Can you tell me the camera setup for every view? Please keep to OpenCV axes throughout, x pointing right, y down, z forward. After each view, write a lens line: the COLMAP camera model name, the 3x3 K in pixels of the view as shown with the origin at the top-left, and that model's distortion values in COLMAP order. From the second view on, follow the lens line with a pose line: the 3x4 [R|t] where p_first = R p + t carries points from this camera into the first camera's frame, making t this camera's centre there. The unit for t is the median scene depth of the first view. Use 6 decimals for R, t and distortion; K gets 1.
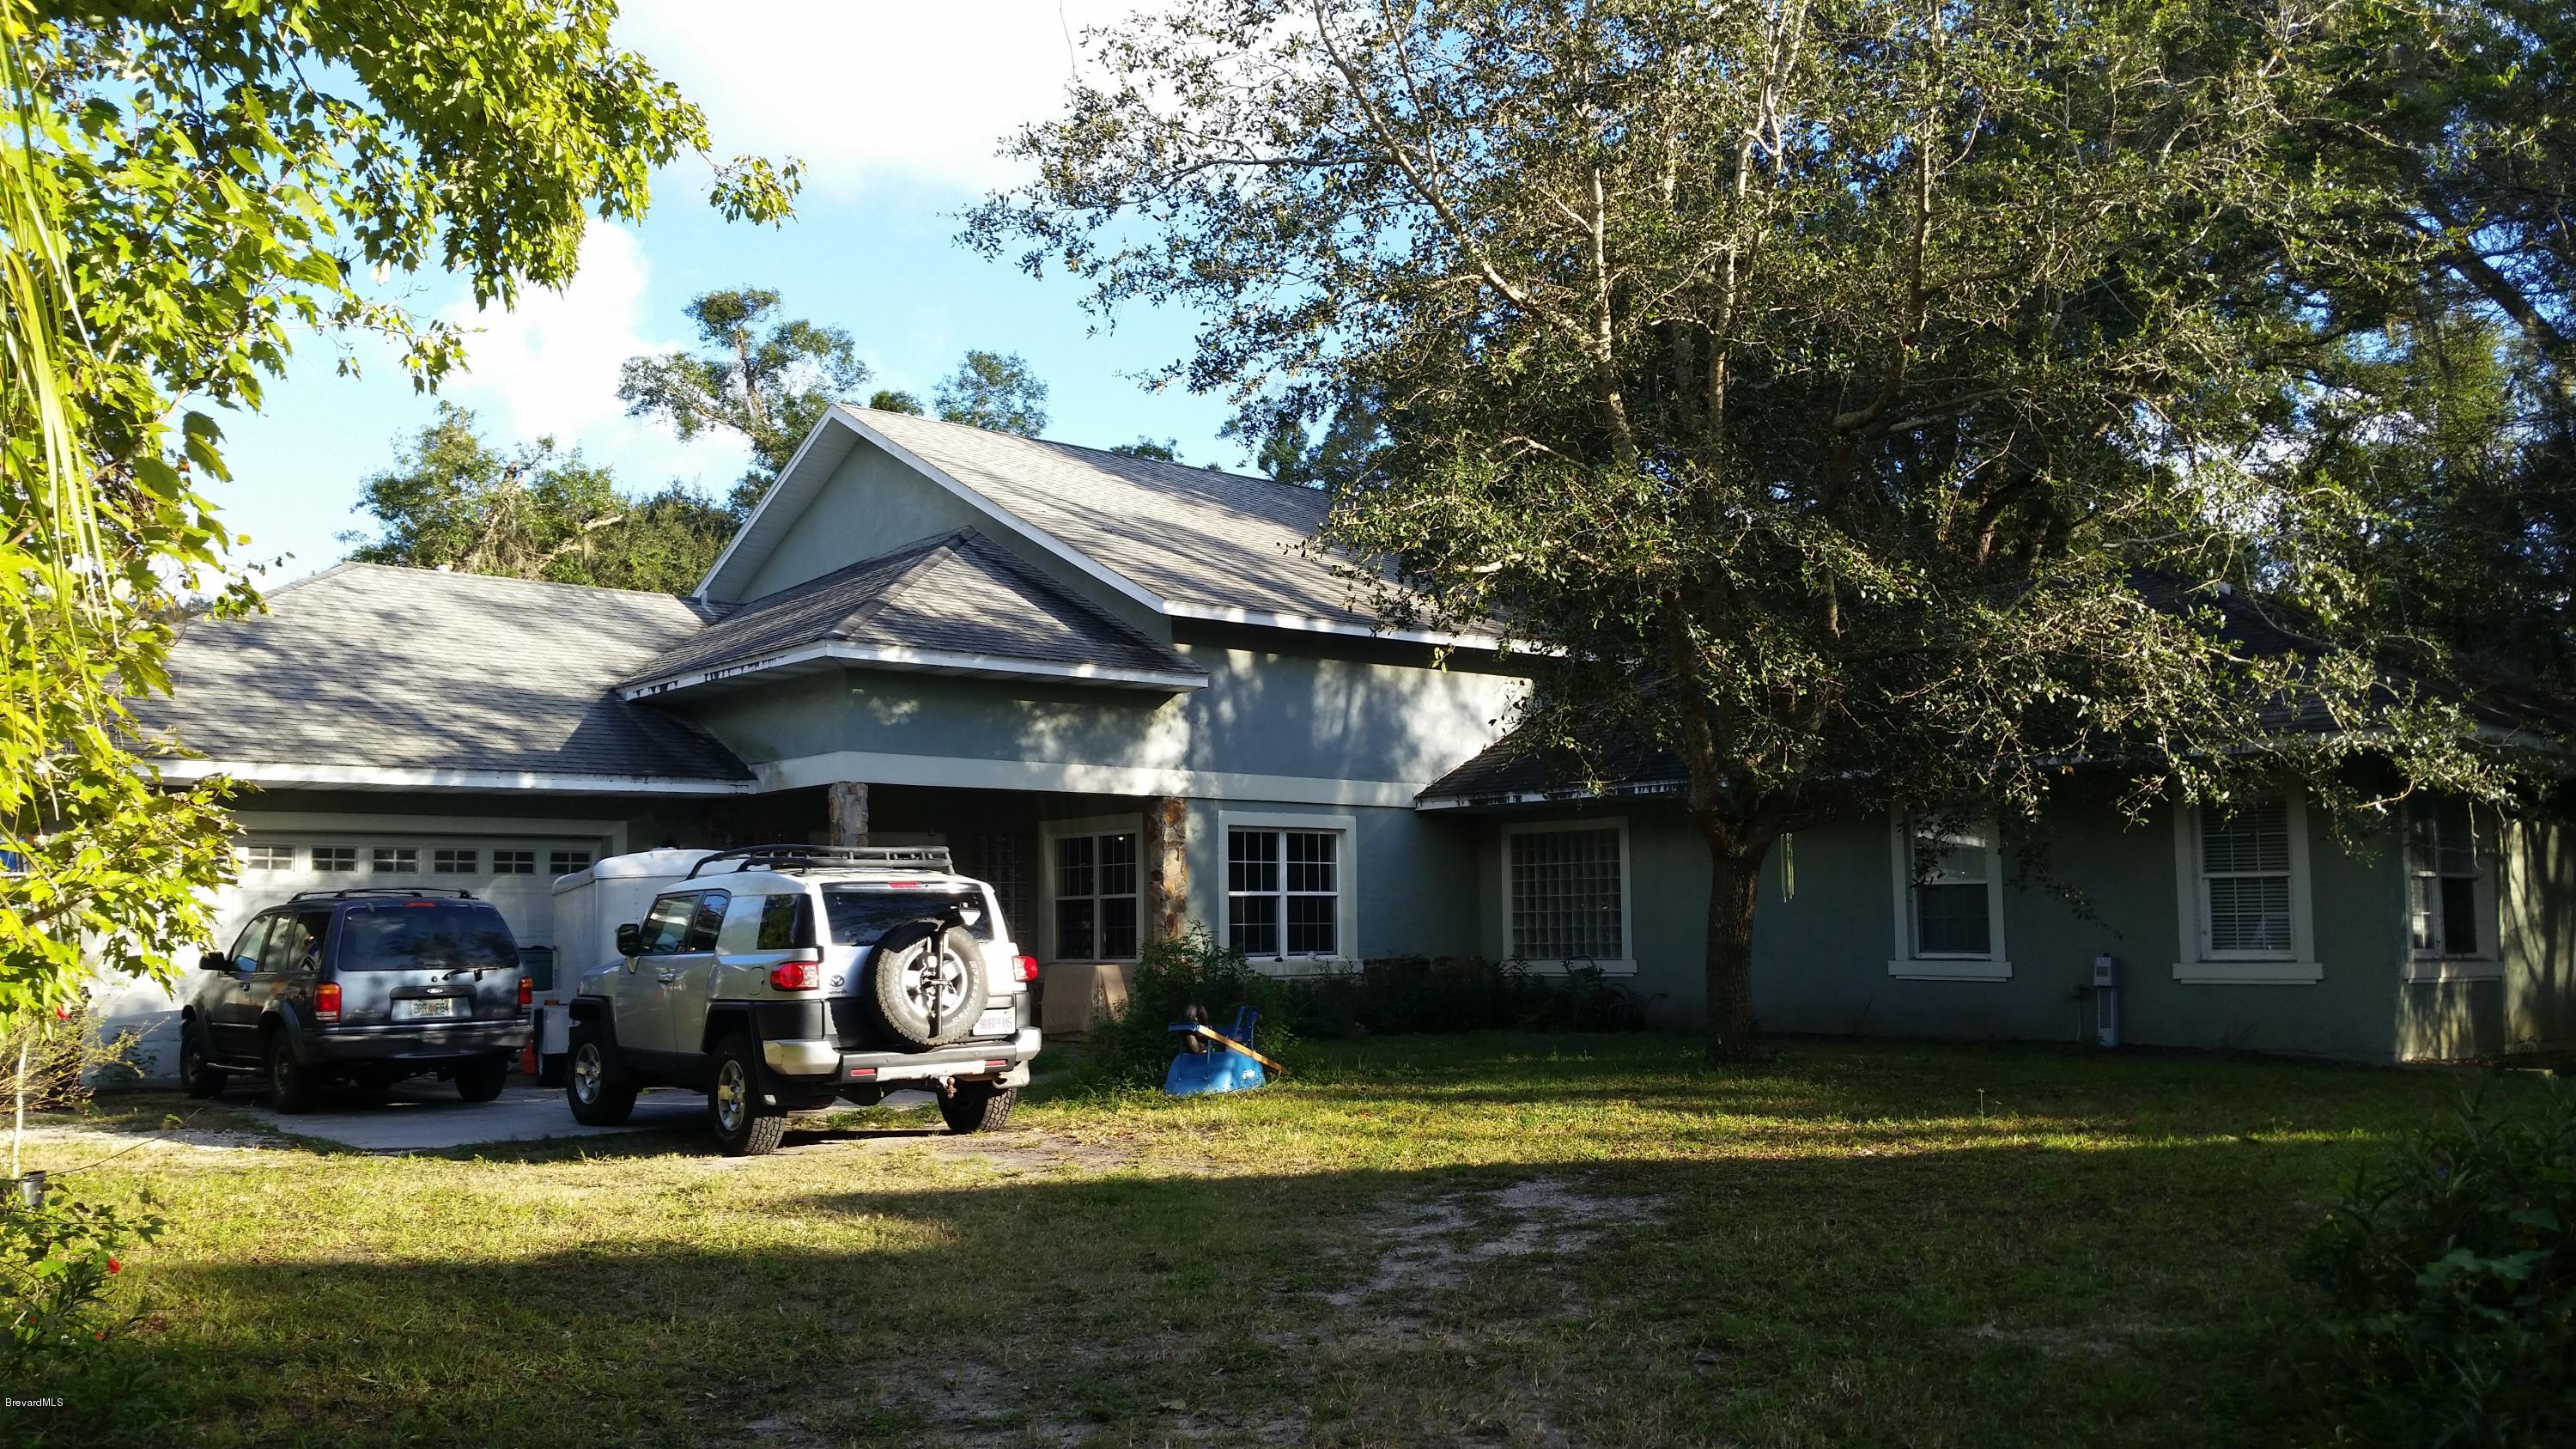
lens RADIAL K [[2115.6, 0, 1286.6], [0, 2115.6, 724.5], [0, 0, 1]] dist [0.137827, -0.304971]
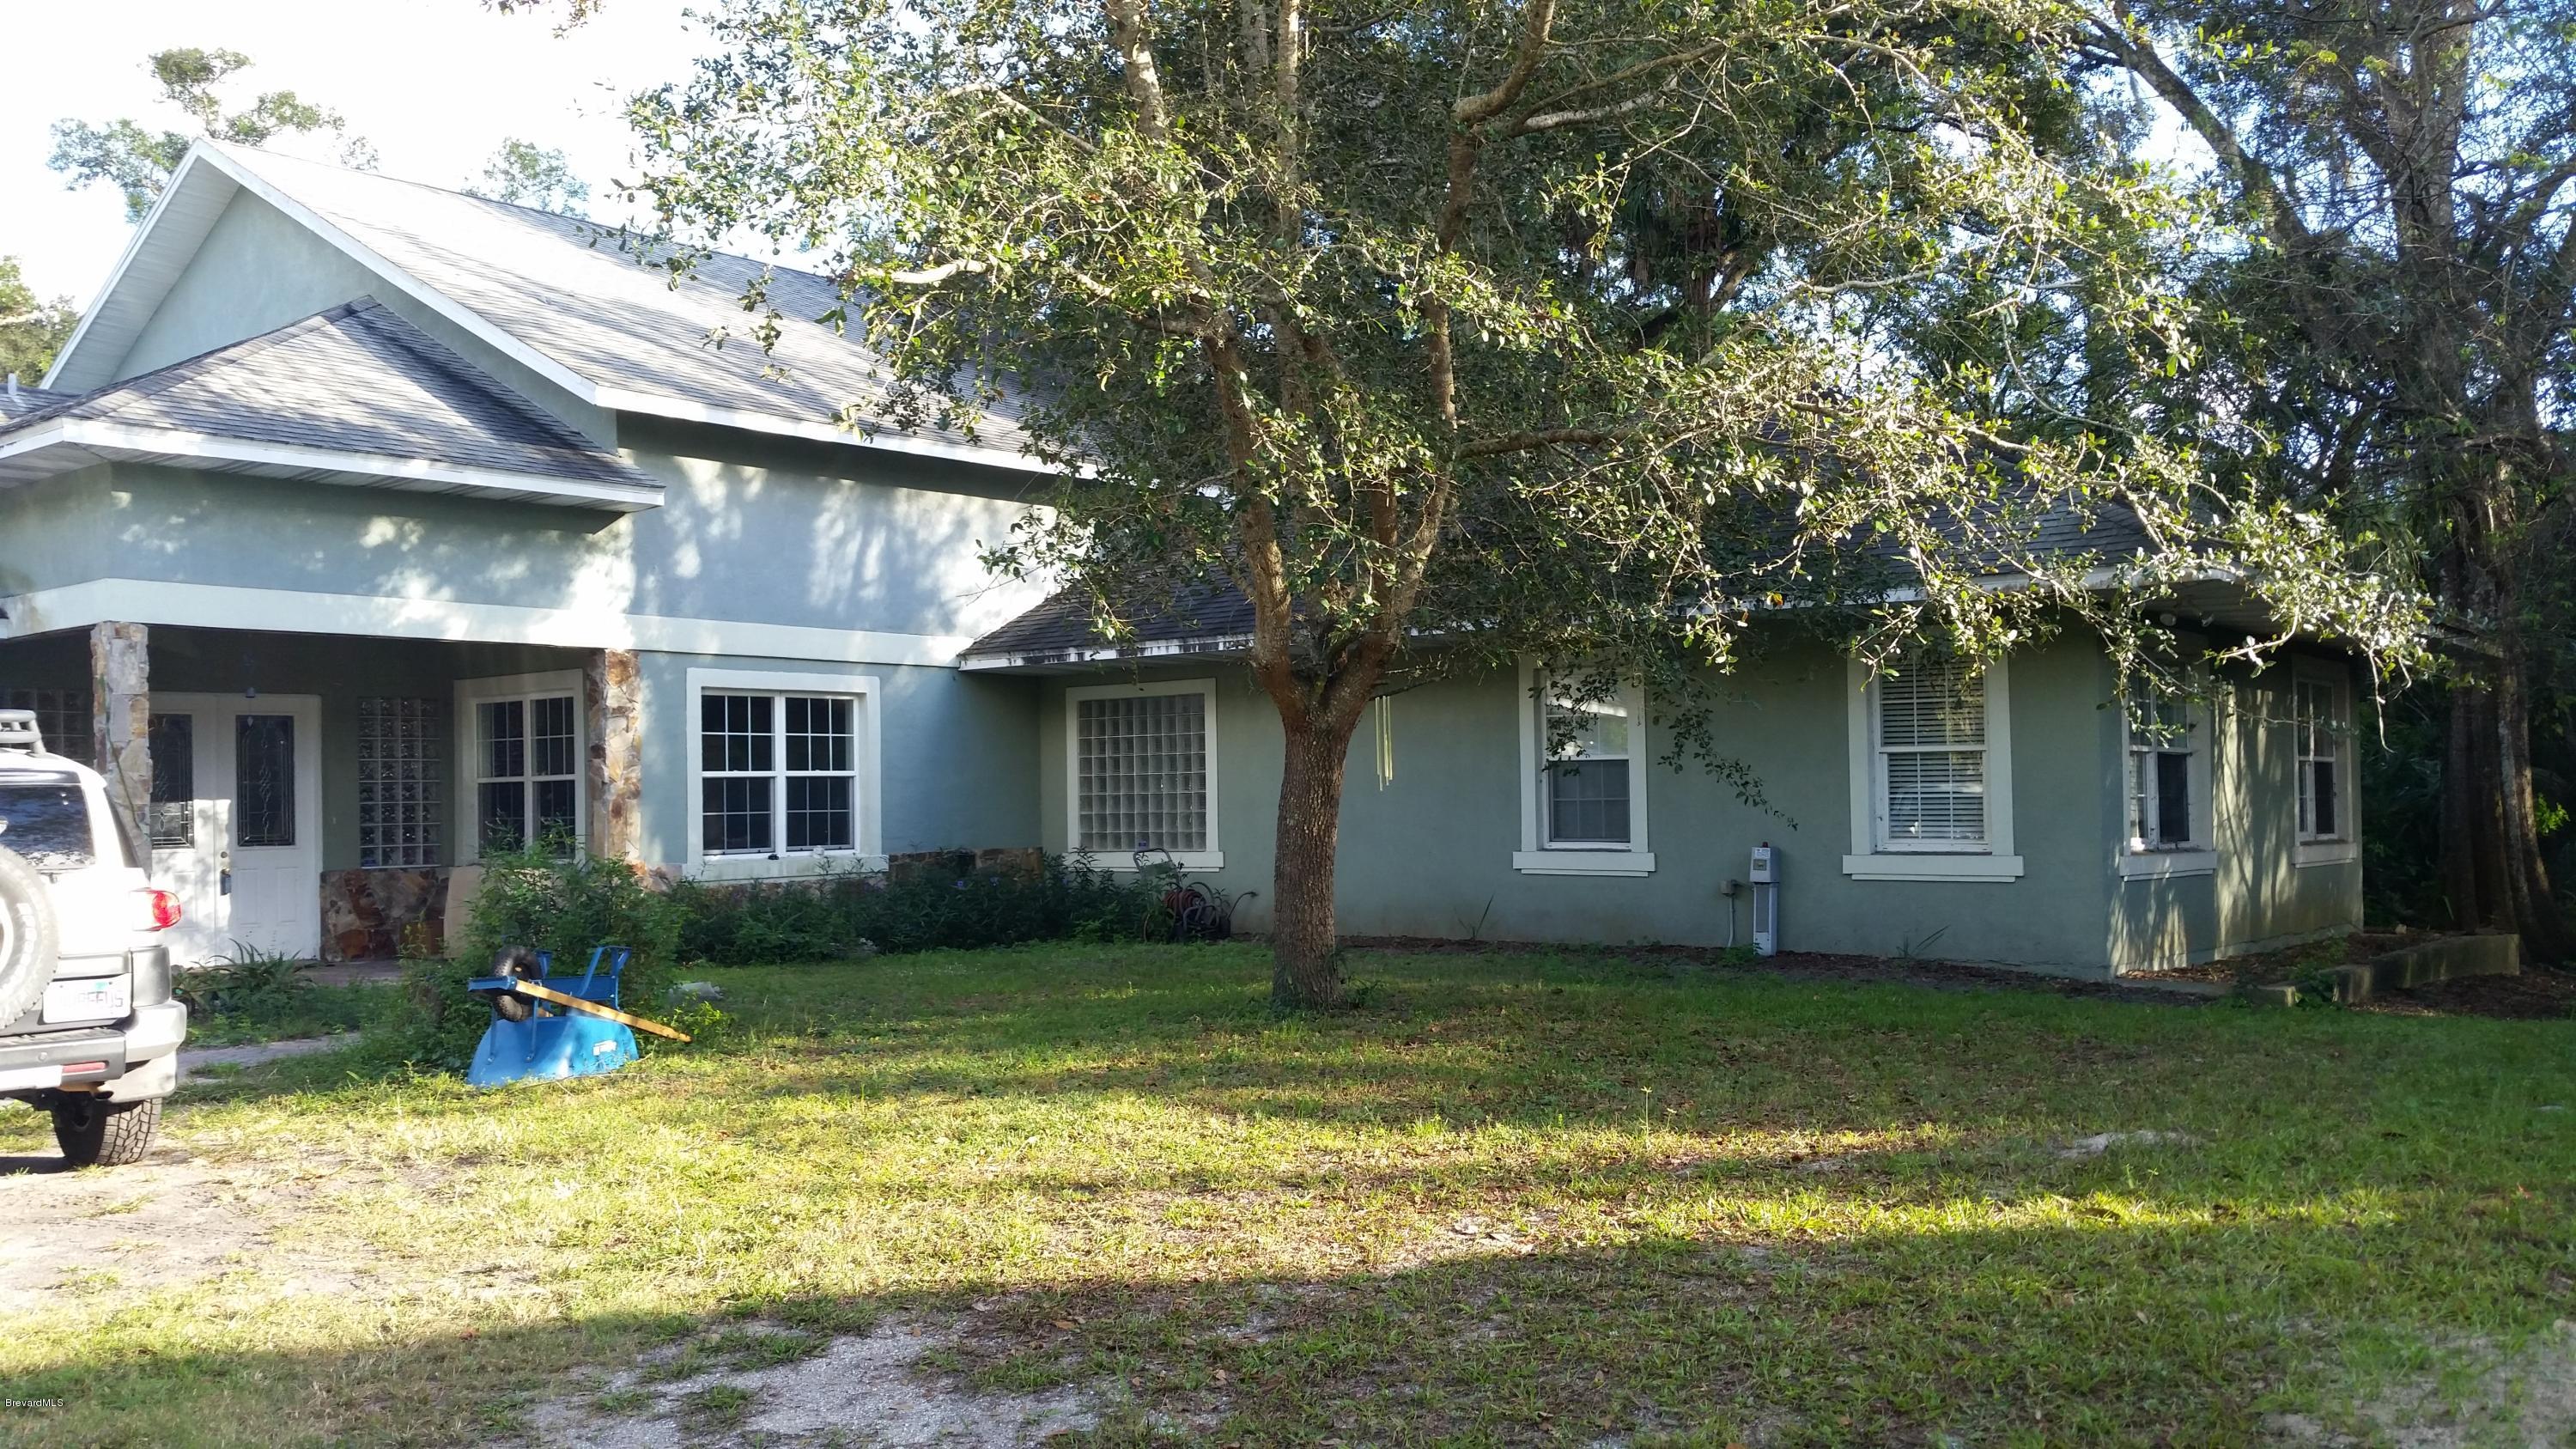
lens RADIAL K [[2115.6, 0, 1283.6], [0, 2115.6, 696.3], [0, 0, 1]] dist [0.137827, -0.304971]
pose [[0.986526, 0.004155, 0.163554, 0.058523], [-0.012030, 0.998813, 0.047192, 0.012195], [-0.163163, -0.048524, 0.985405, 0.205211]]
